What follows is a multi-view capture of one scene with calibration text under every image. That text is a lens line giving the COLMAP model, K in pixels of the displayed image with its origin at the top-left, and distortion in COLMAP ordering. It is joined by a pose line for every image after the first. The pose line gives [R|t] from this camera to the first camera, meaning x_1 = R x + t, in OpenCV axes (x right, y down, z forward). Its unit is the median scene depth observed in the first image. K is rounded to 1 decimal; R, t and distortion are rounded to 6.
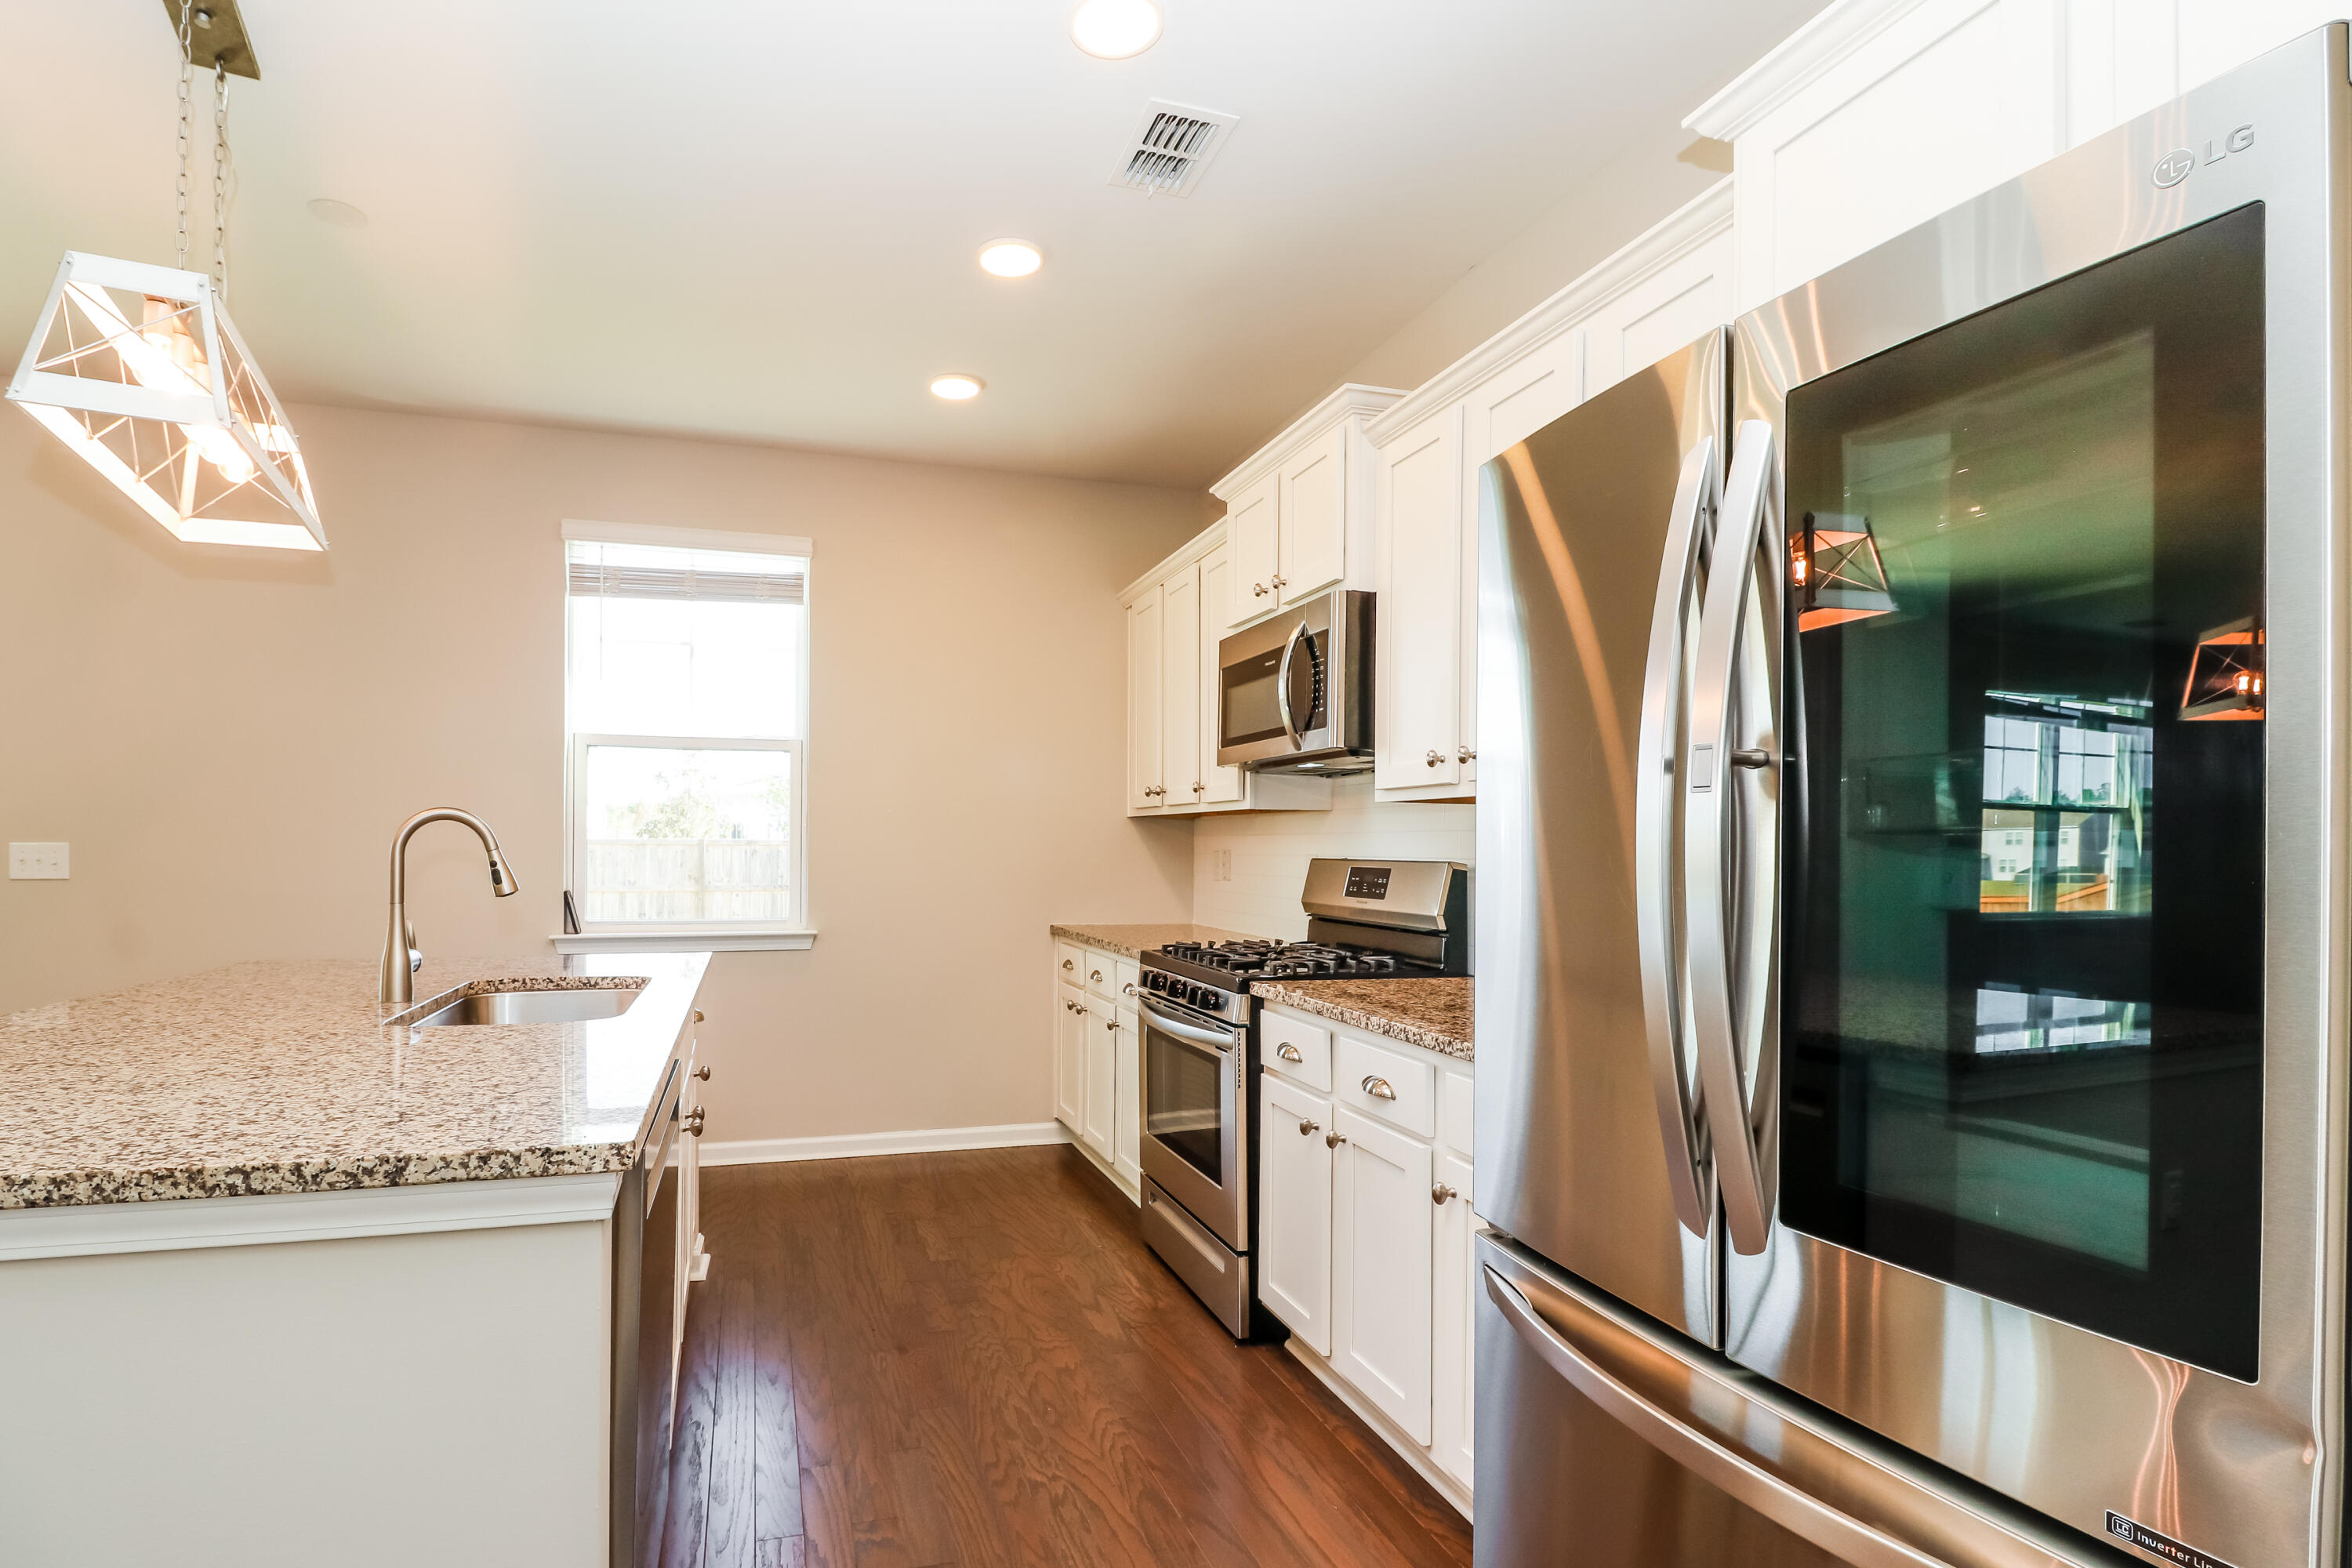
lens RADIAL K [[1129.5, 0, 1114.8], [0, 1129.5, 853.7], [0, 0, 1]] dist [0.021740, -0.021378]
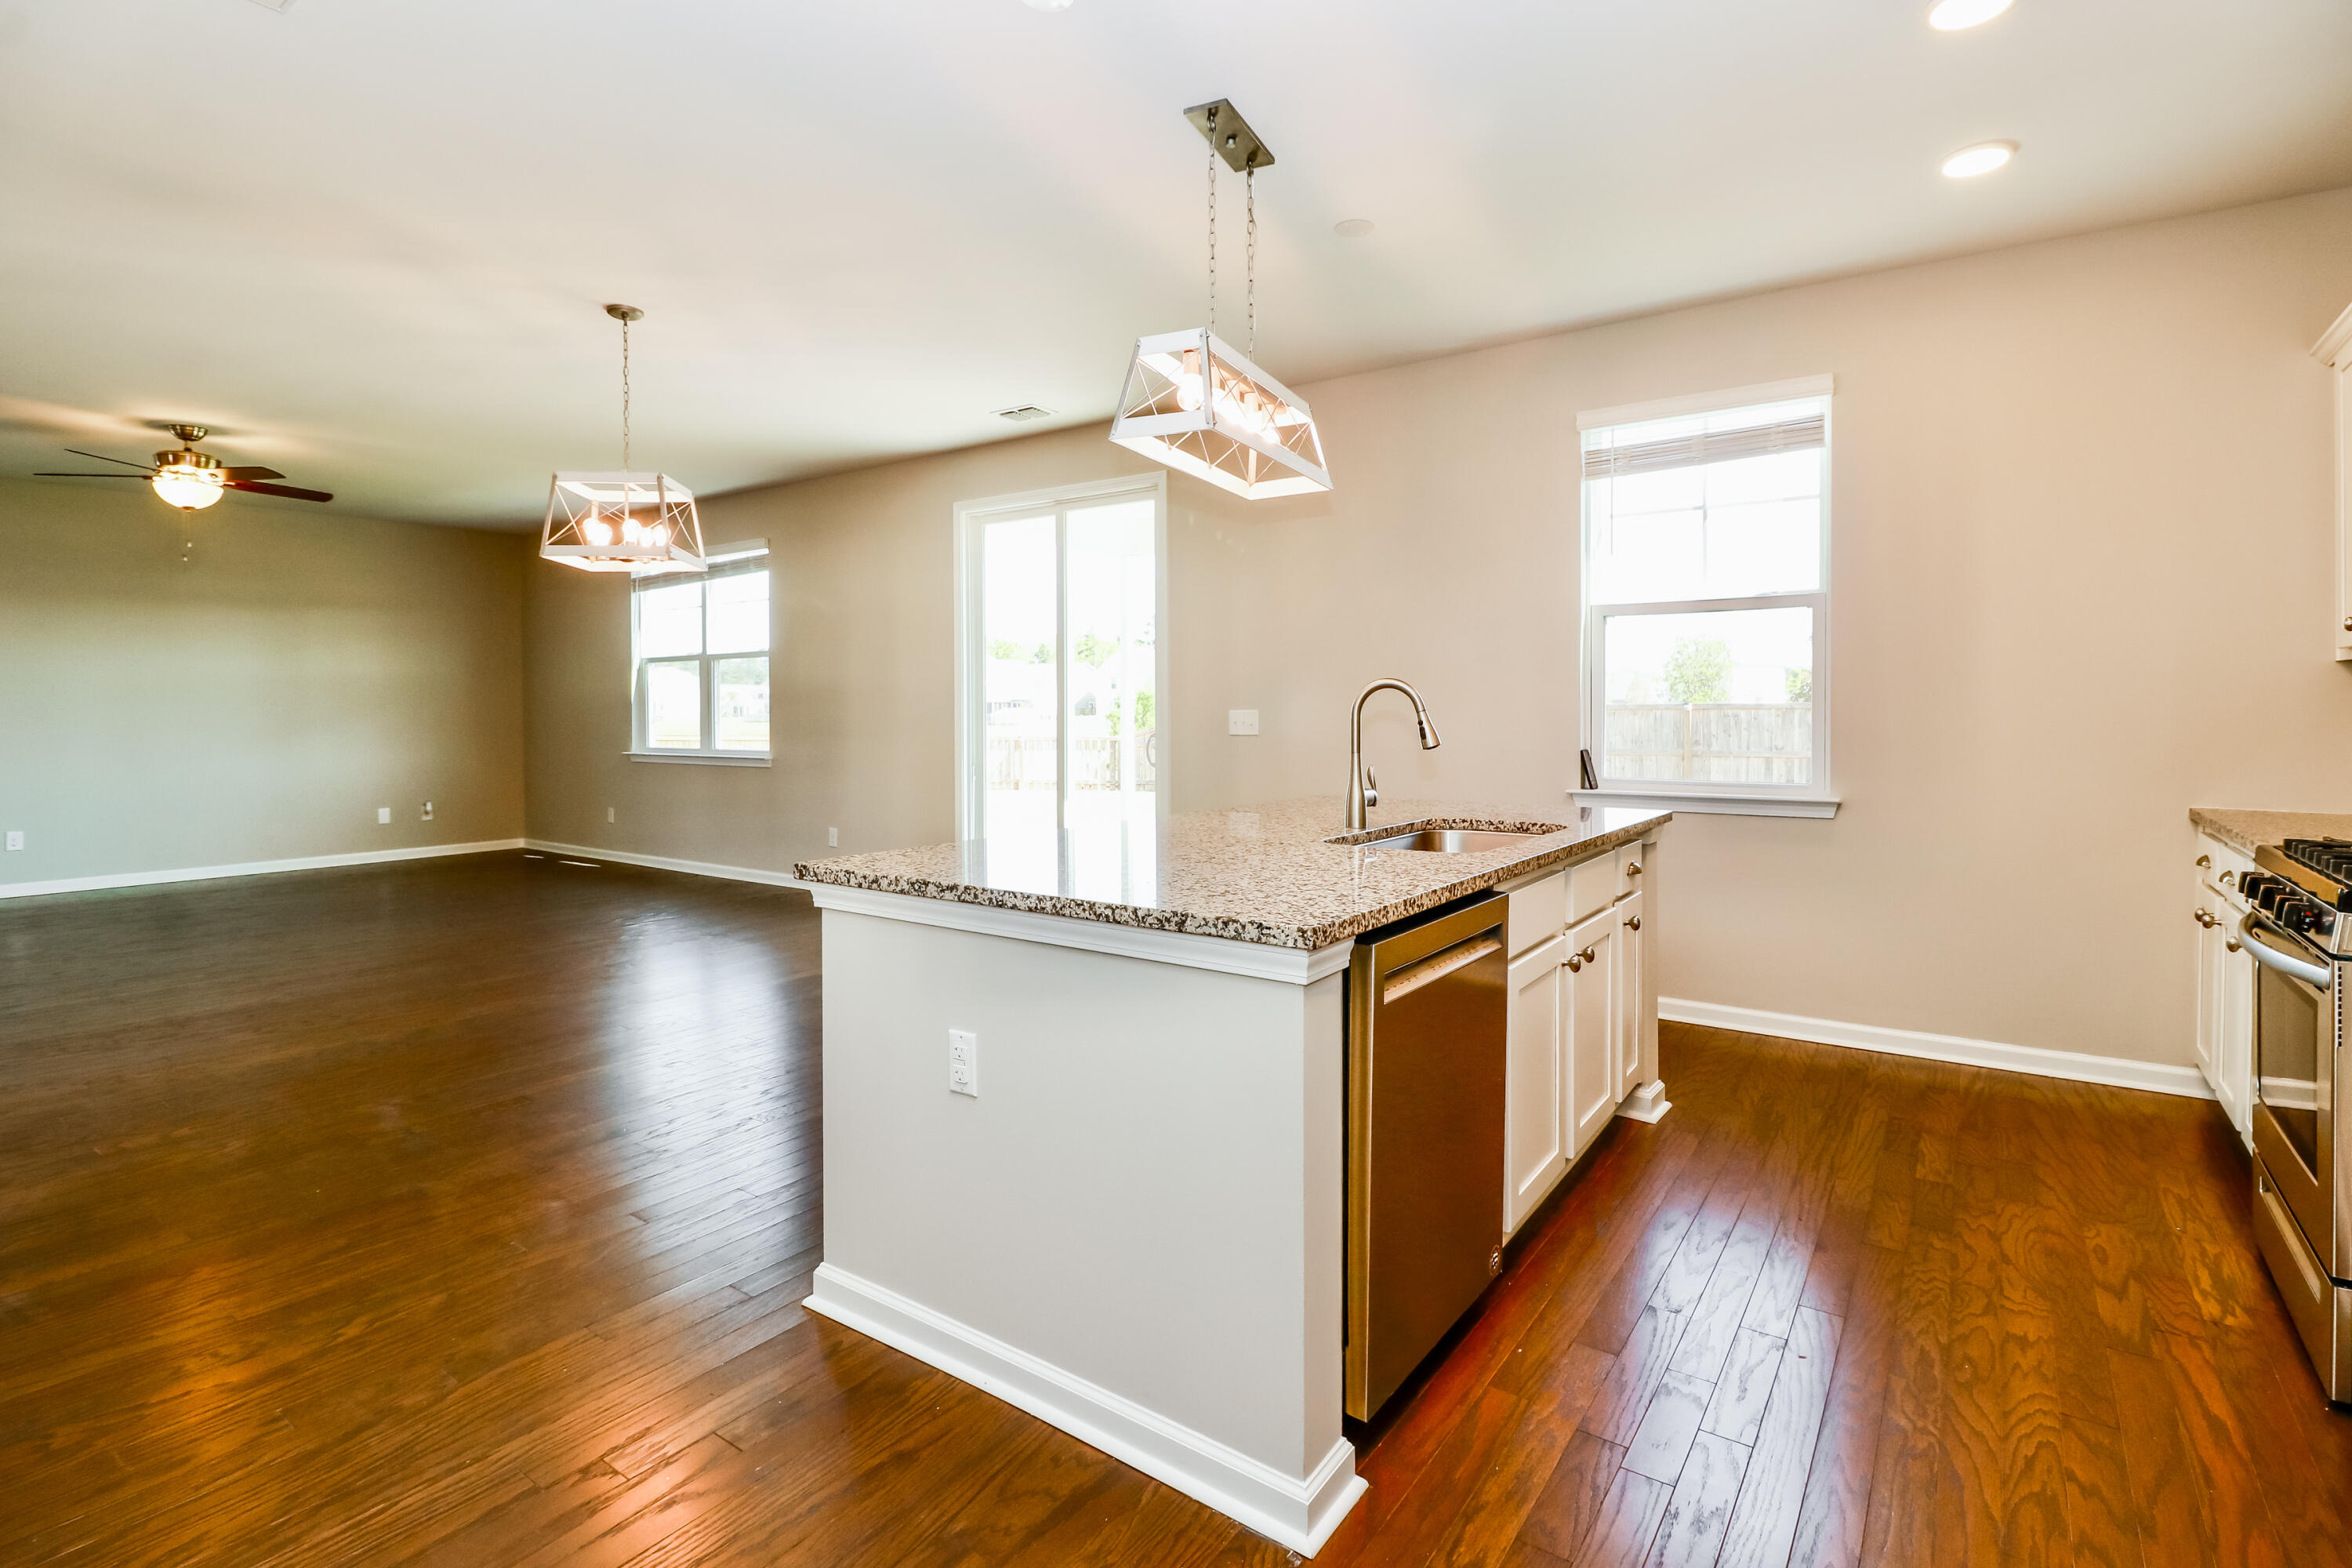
lens RADIAL K [[1108.7, 0, 1181.5], [0, 1108.7, 729.4], [0, 0, 1]] dist [0.001963, -0.010412]
pose [[0.636574, 0.004253, -0.771204, 0.198643], [0.003592, 0.999958, 0.008479, 0.004522], [0.771207, -0.008168, 0.636532, 0.026876]]
